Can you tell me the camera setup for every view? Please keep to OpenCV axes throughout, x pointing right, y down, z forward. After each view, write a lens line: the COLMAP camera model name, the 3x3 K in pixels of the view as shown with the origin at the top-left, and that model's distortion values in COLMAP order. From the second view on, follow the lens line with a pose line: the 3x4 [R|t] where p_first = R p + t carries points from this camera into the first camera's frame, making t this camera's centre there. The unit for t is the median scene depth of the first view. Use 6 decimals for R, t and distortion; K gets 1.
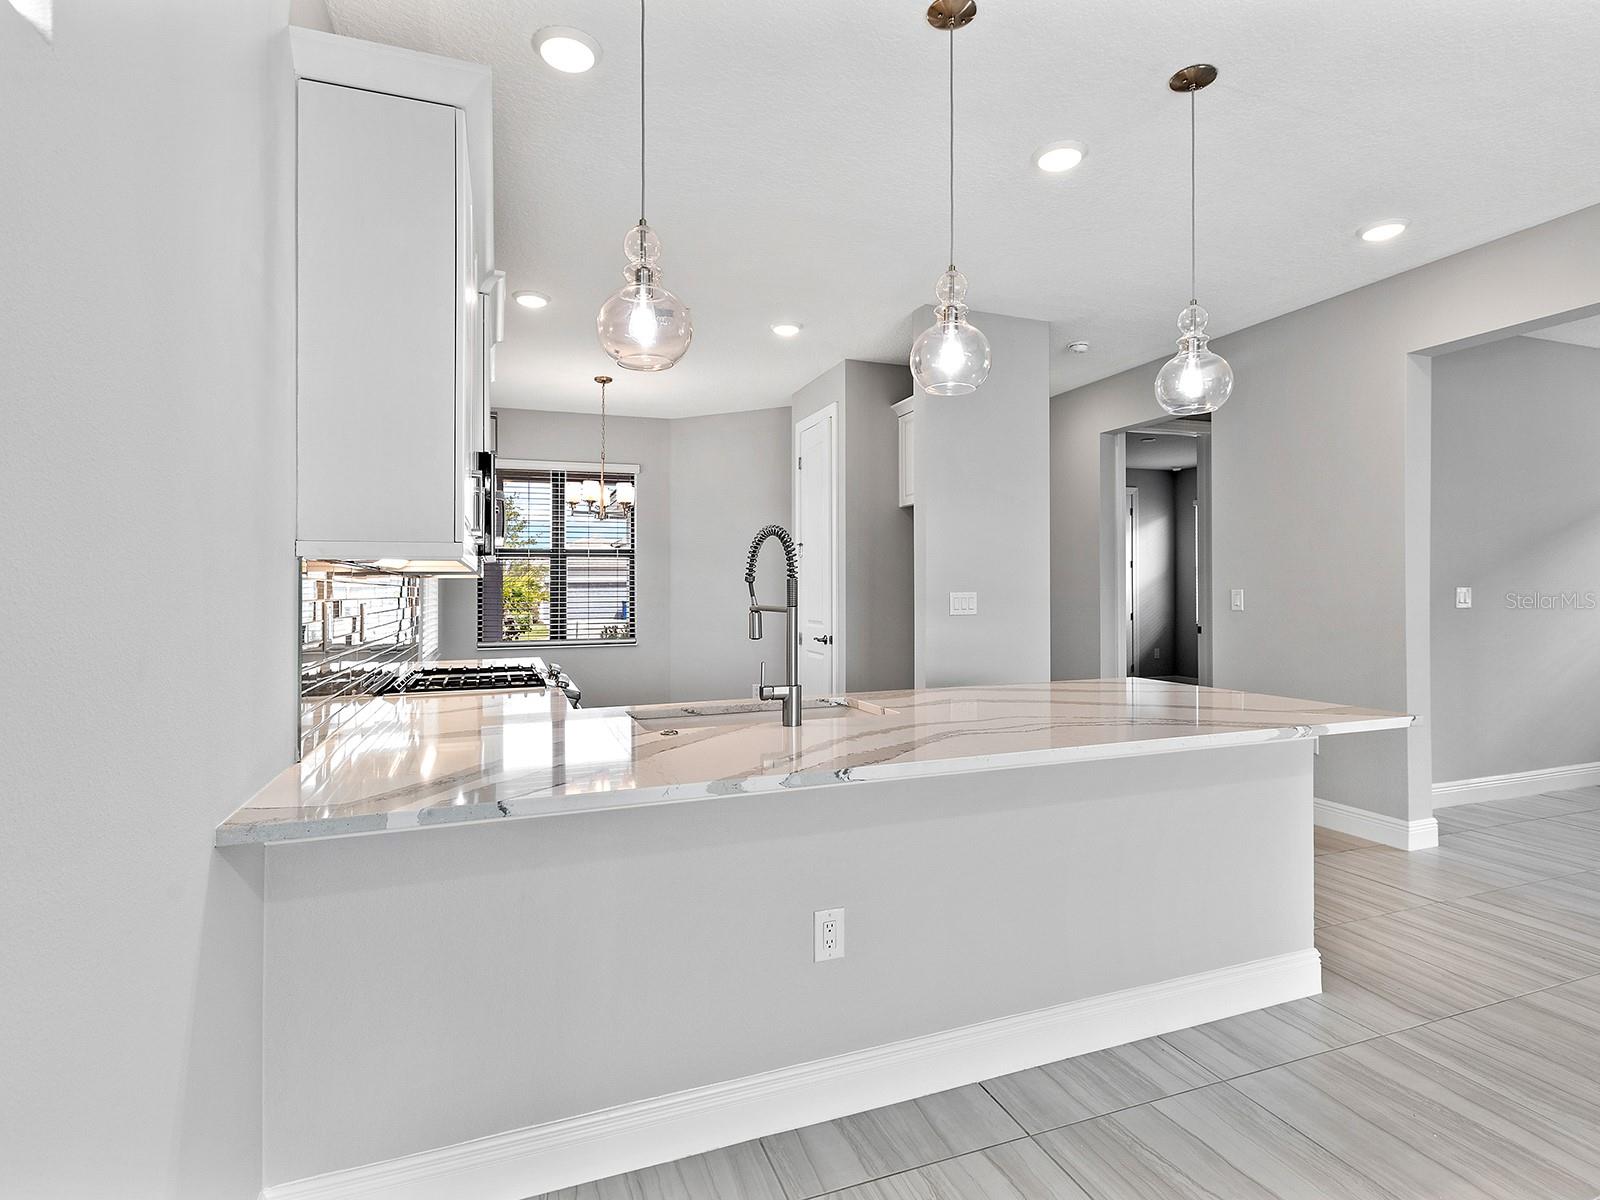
lens RADIAL K [[827.0, 0, 806.3], [0, 827.0, 591.1], [0, 0, 1]] dist [0.003020, -0.000693]
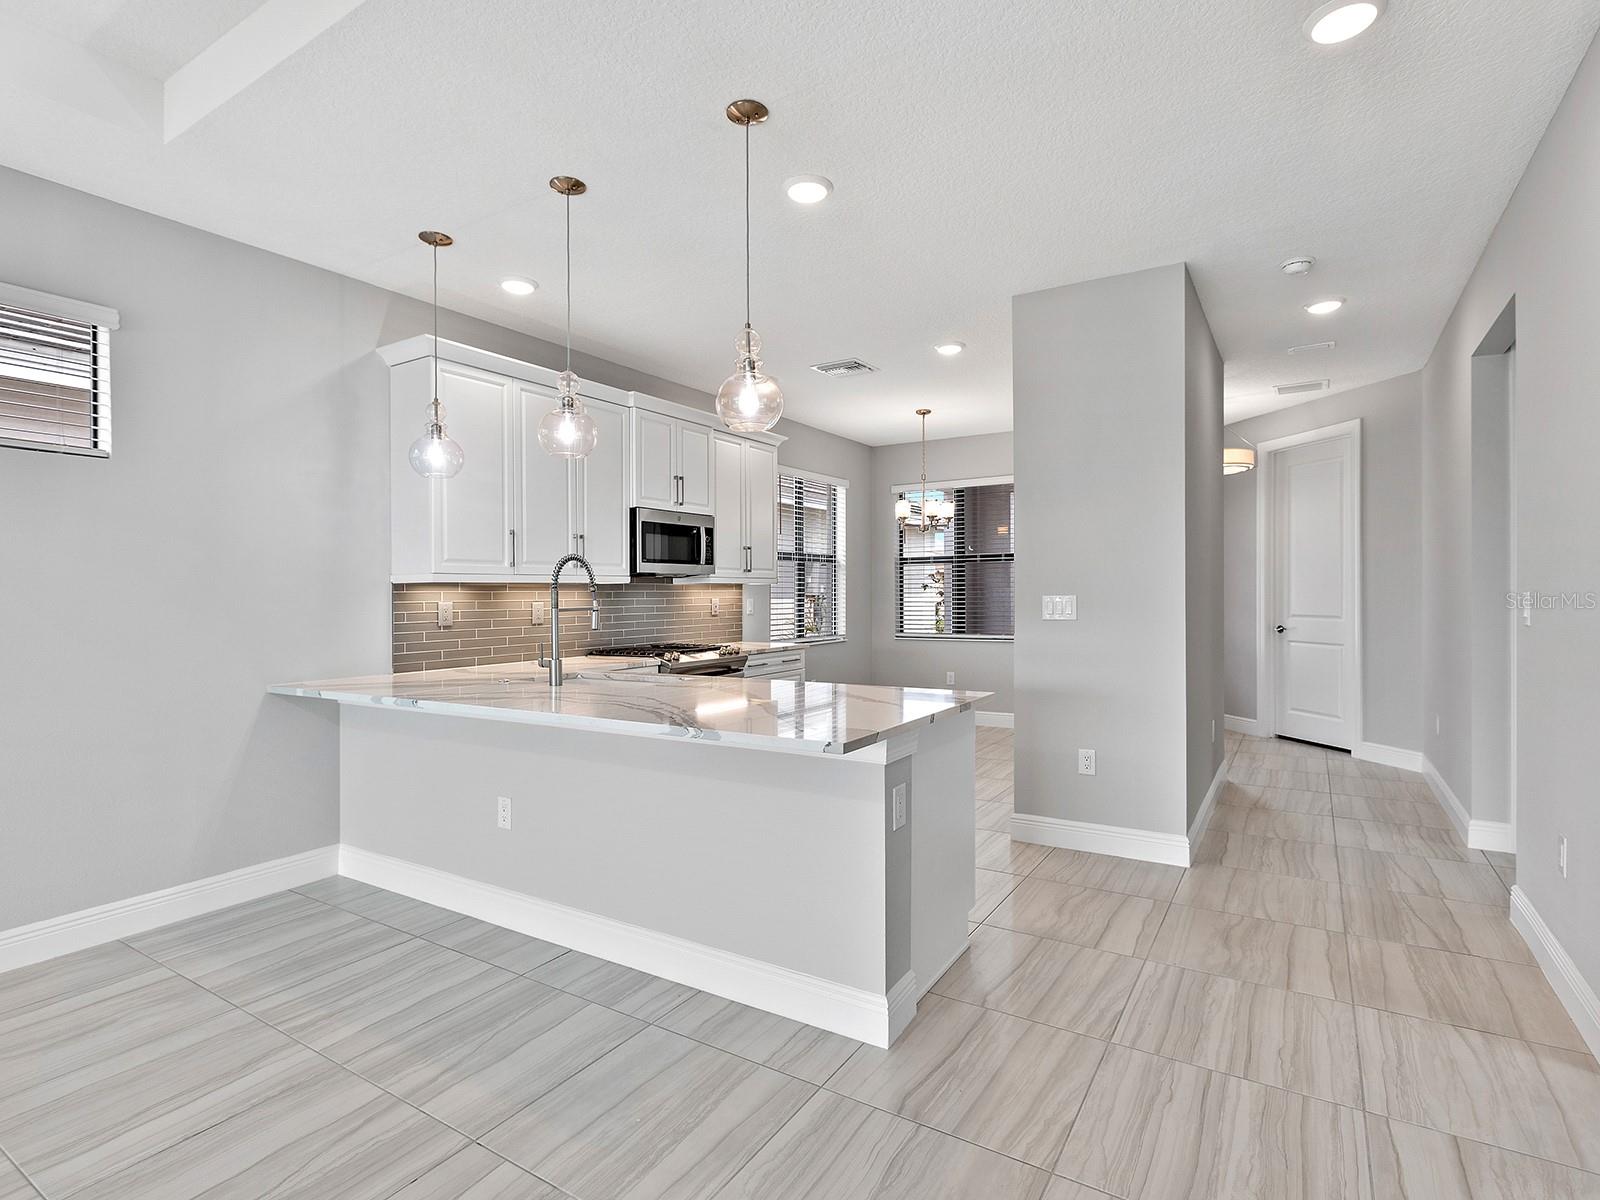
lens RADIAL K [[796.7, 0, 813.4], [0, 796.7, 599.8], [0, 0, 1]] dist [0.001080, -0.000400]
pose [[0.610328, 0.007138, -0.792117, 0.819766], [0.004414, 0.999913, 0.012411, -0.007447], [0.792137, -0.011071, 0.610244, 0.273379]]
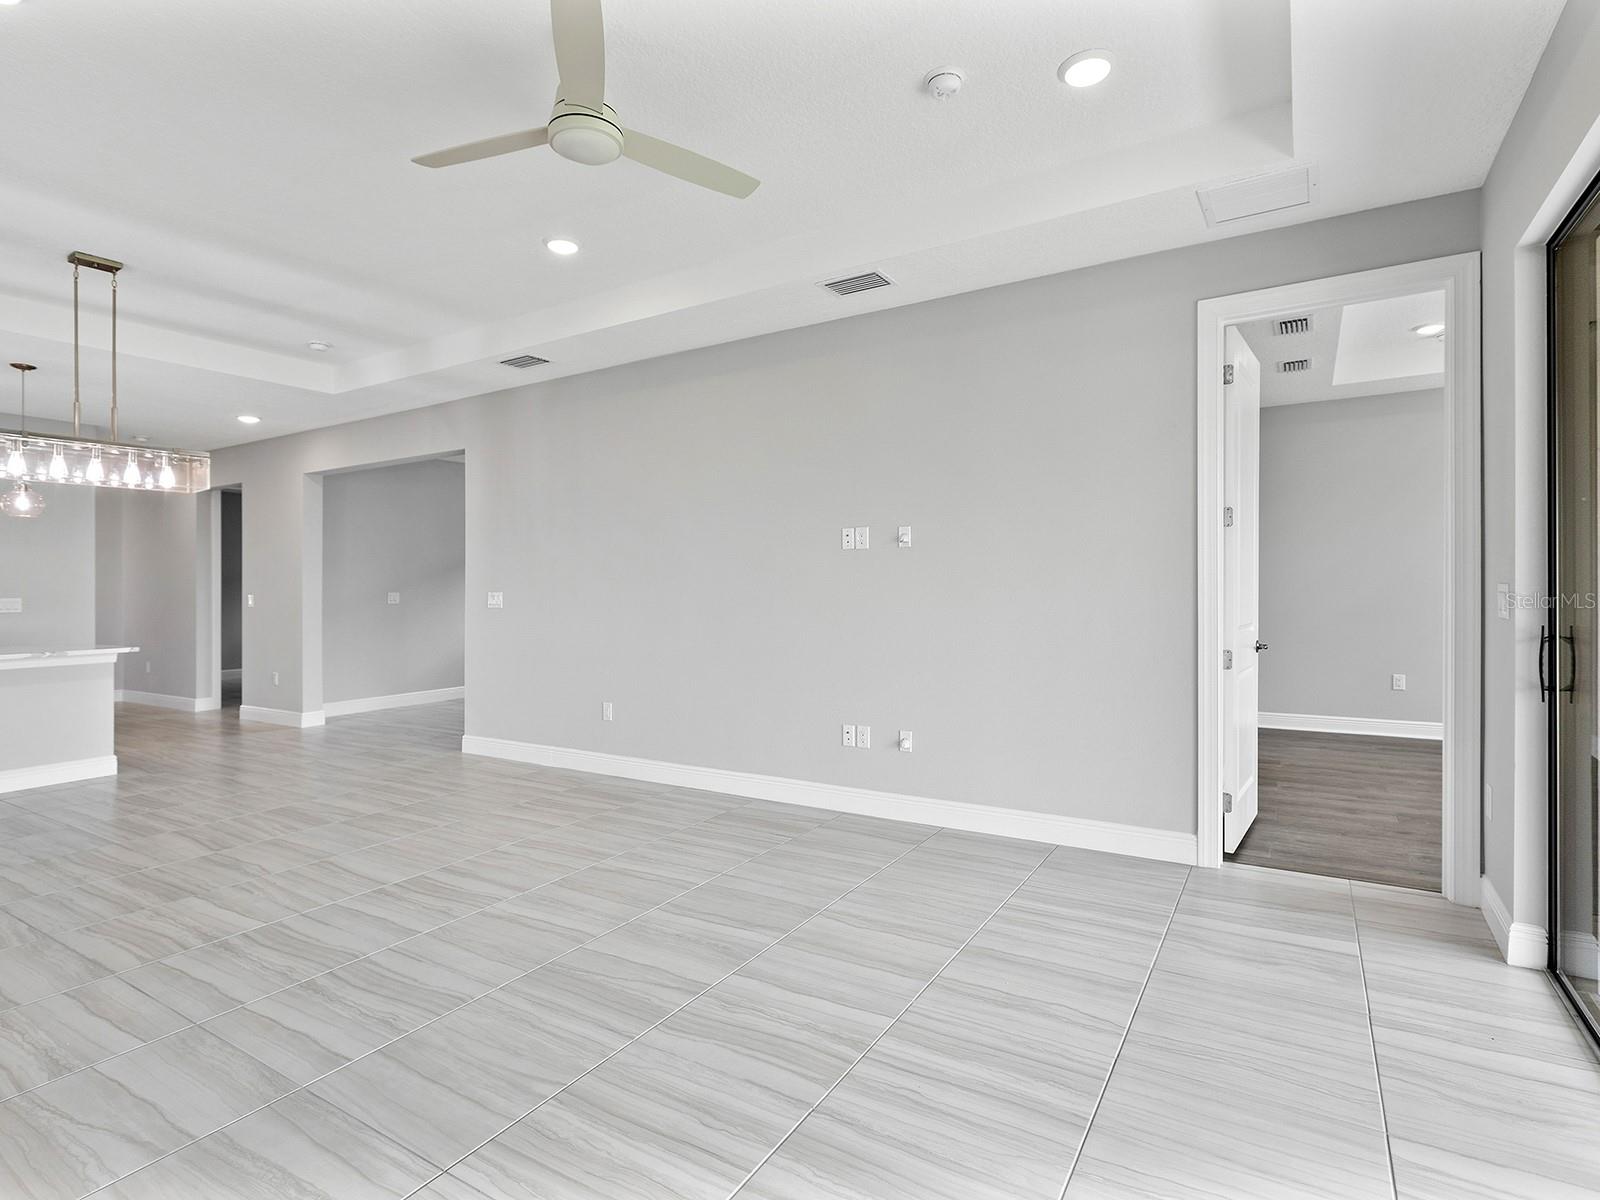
lens RADIAL K [[814.9, 0, 807.8], [0, 814.9, 573.6], [0, 0, 1]] dist [0.000287, 0.000033]
pose [[0.789044, 0.009408, 0.614265, 0.483233], [0.007421, 0.999664, -0.024843, 0.005032], [-0.614292, 0.024161, 0.788709, -1.258381]]
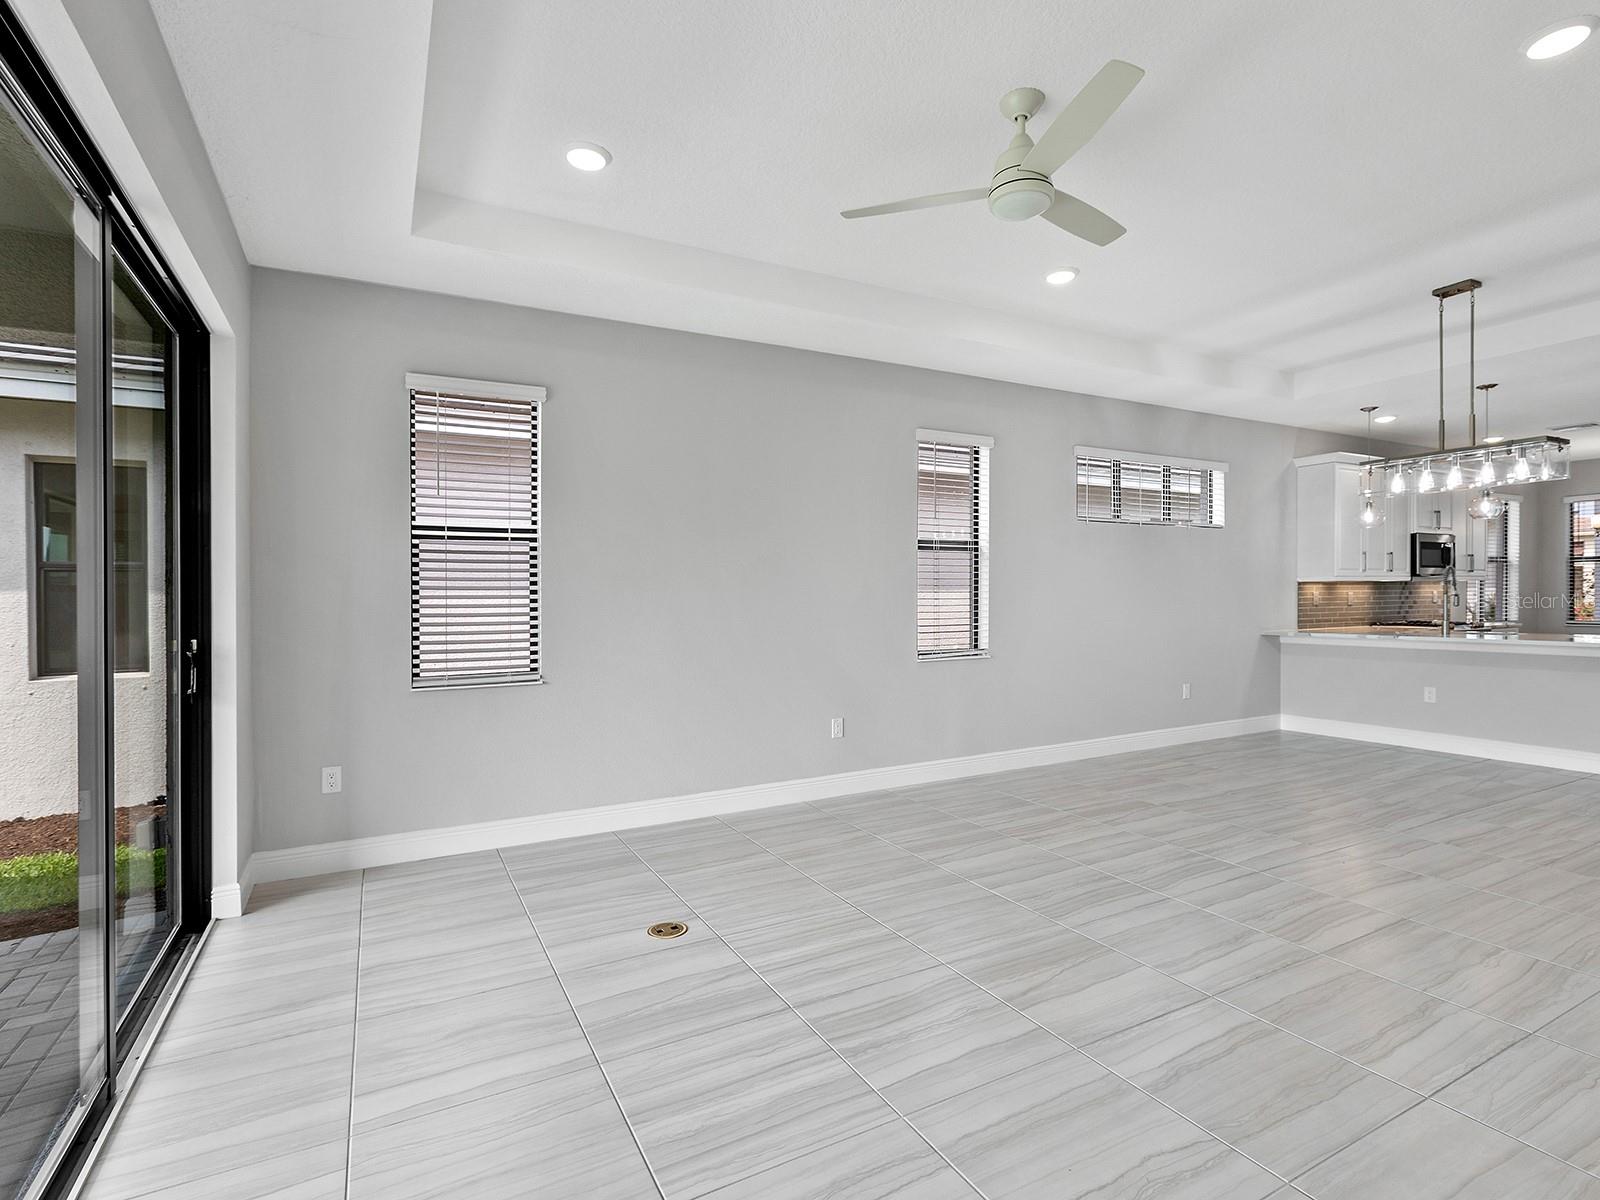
lens RADIAL K [[790.1, 0, 819.6], [0, 790.1, 605.1], [0, 0, 1]] dist [0.000580, 0.000236]
pose [[0.142111, 0.018624, -0.989676, 1.403117], [0.007245, 0.999777, 0.019854, -0.007827], [0.989824, -0.009992, 0.141944, -0.923375]]
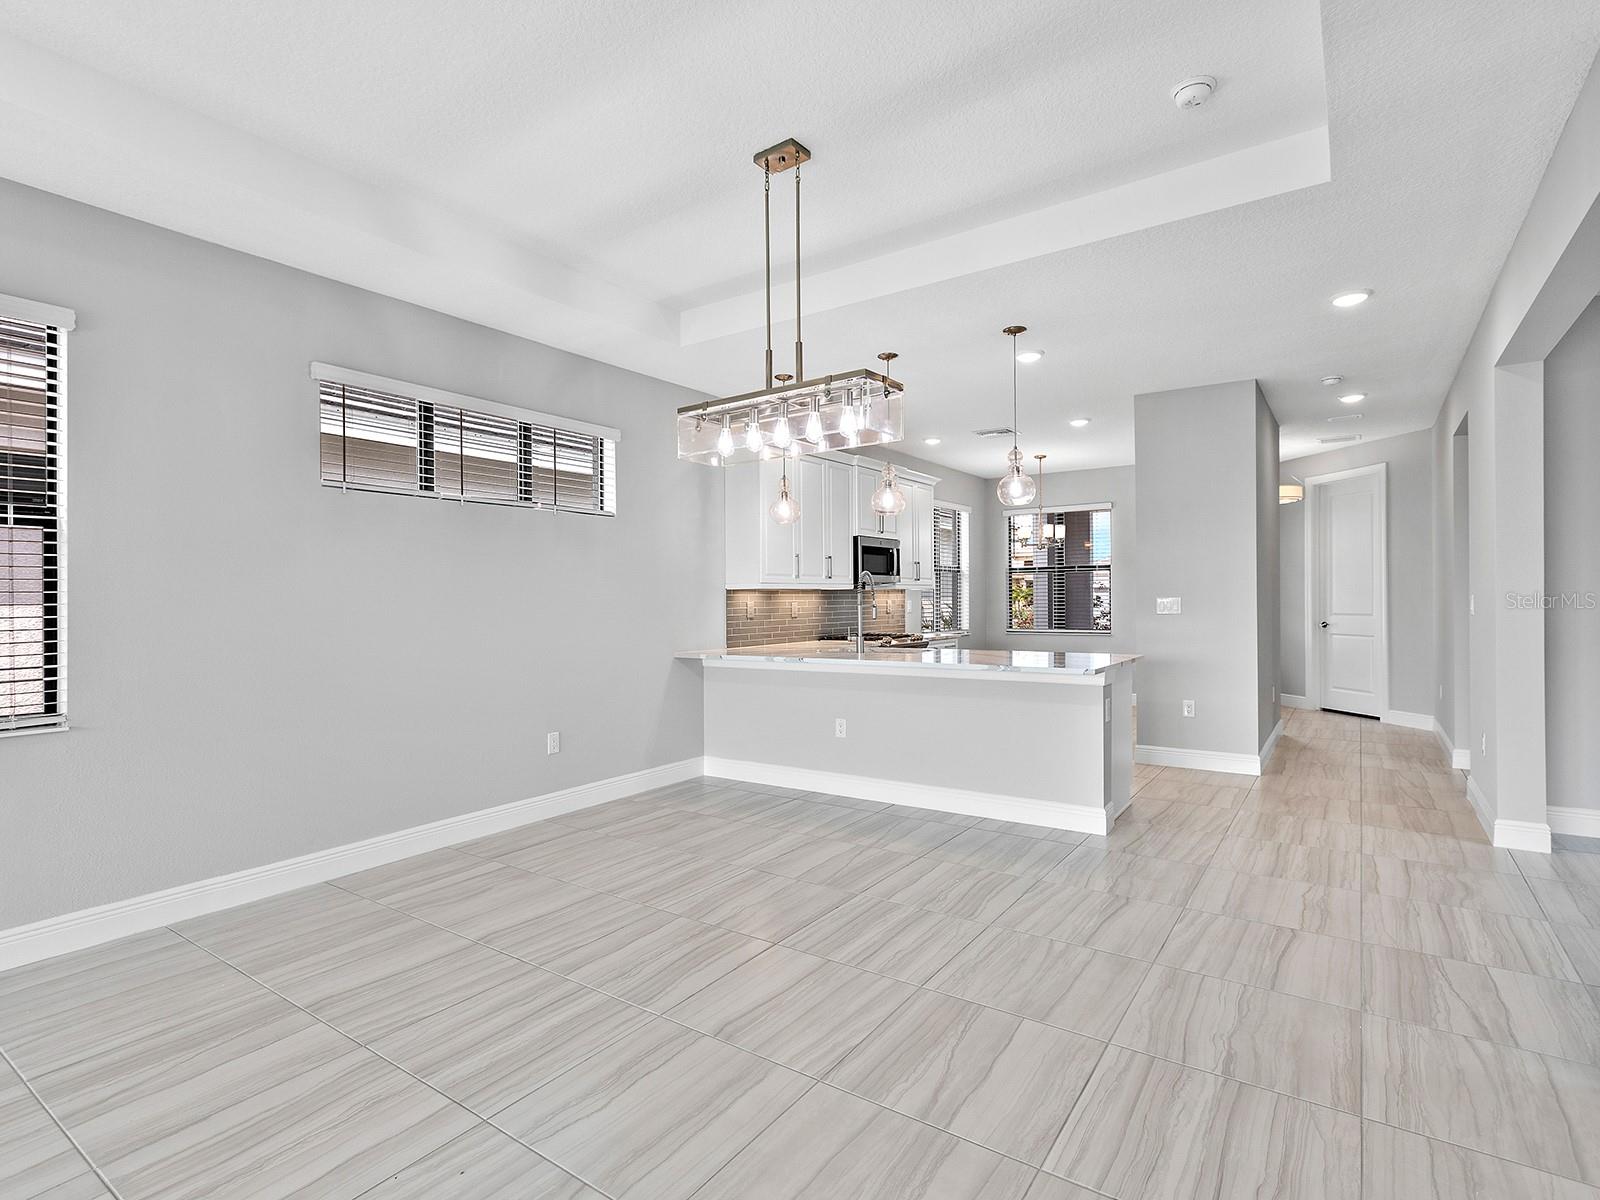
lens RADIAL K [[796.7, 0, 813.4], [0, 796.7, 599.8], [0, 0, 1]] dist [0.001080, -0.000400]
pose [[0.574012, 0.002134, -0.818844, 1.056067], [0.004904, 0.999970, 0.006044, -0.006603], [0.818833, -0.007485, 0.573984, -0.275293]]
